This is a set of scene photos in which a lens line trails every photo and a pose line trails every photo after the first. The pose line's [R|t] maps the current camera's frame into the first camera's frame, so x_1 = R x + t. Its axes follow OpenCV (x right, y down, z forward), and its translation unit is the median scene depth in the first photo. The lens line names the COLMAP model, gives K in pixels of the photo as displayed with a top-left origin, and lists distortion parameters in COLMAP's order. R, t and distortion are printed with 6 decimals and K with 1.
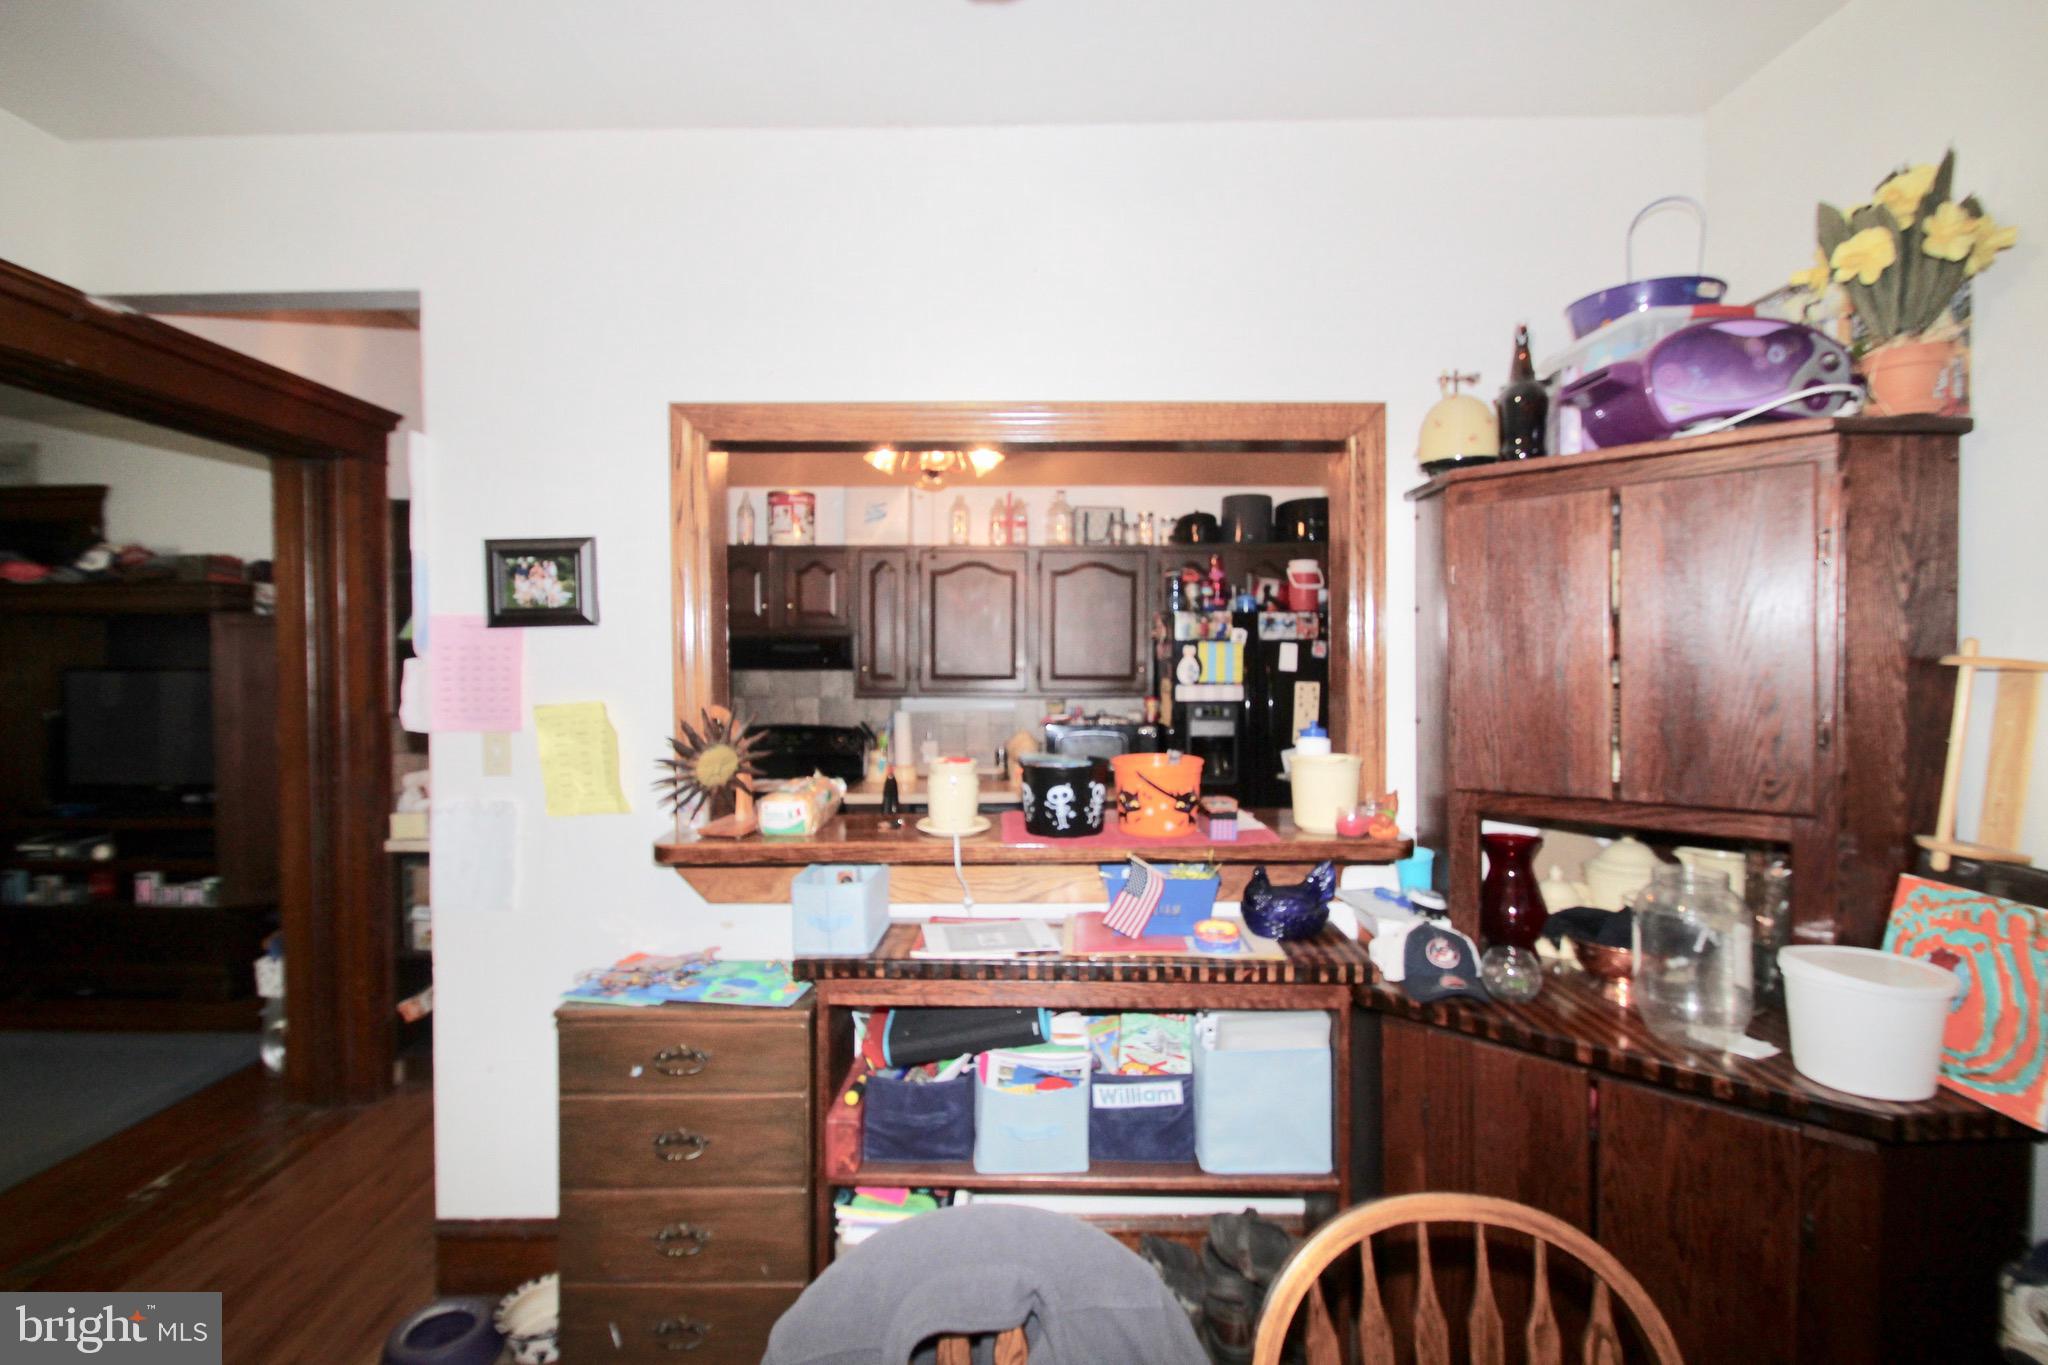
lens RADIAL K [[953.7, 0, 1027.7], [0, 953.7, 677.1], [0, 0, 1]] dist [0.004156, 0.000094]
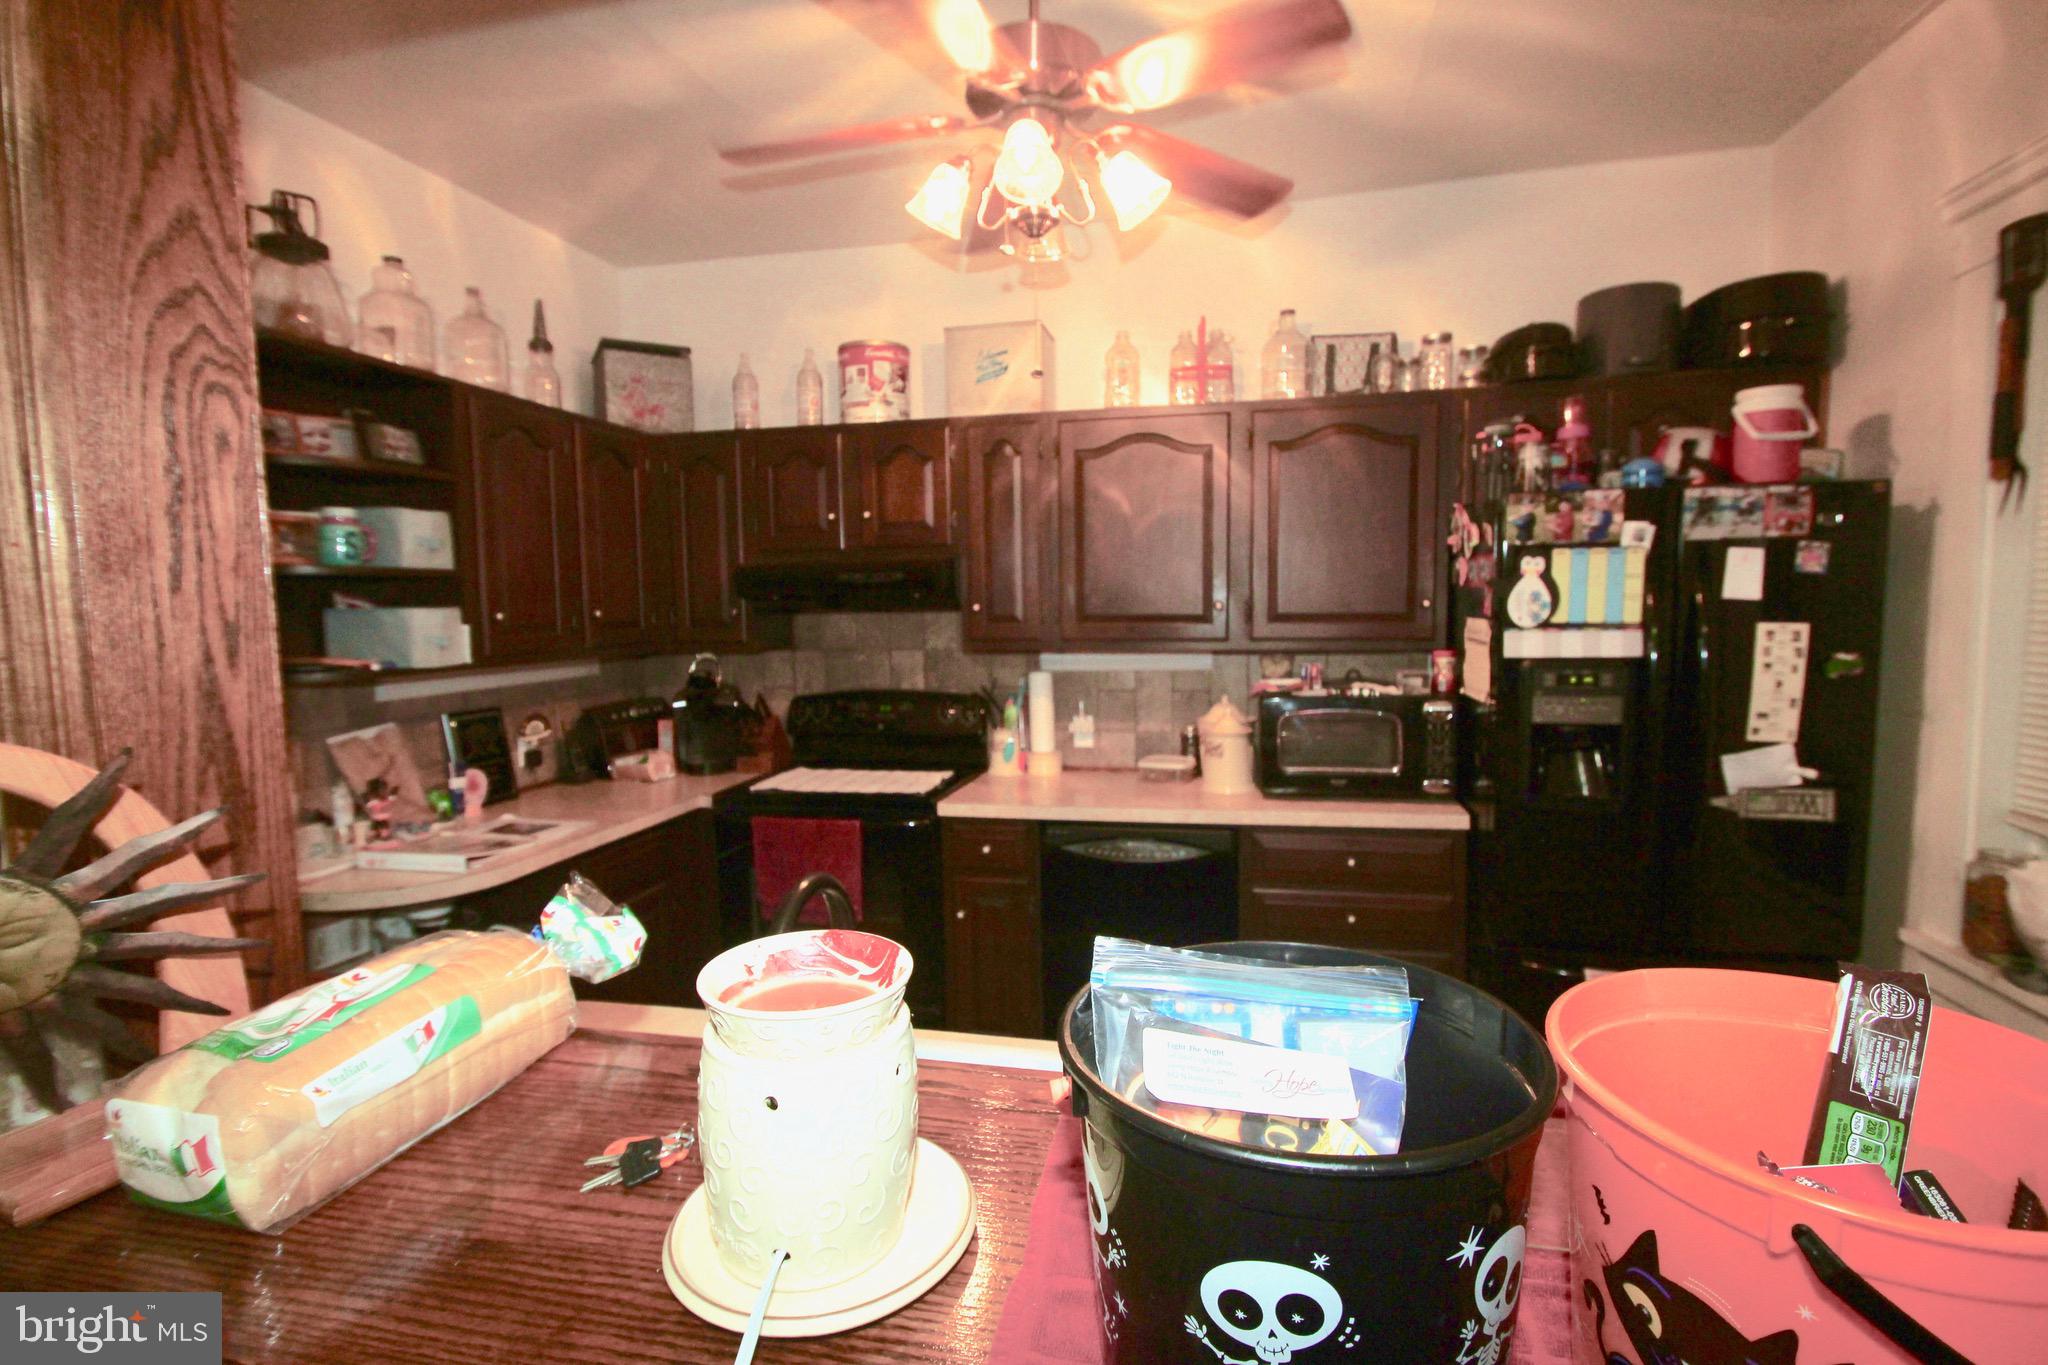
lens RADIAL K [[953.7, 0, 1042.9], [0, 953.7, 677.2], [0, 0, 1]] dist [0.004156, 0.000094]
pose [[0.976994, 0.002442, -0.213255, 0.013165], [0.010639, 0.998131, 0.060172, -0.000287], [0.213003, -0.061057, 0.975142, 0.368794]]
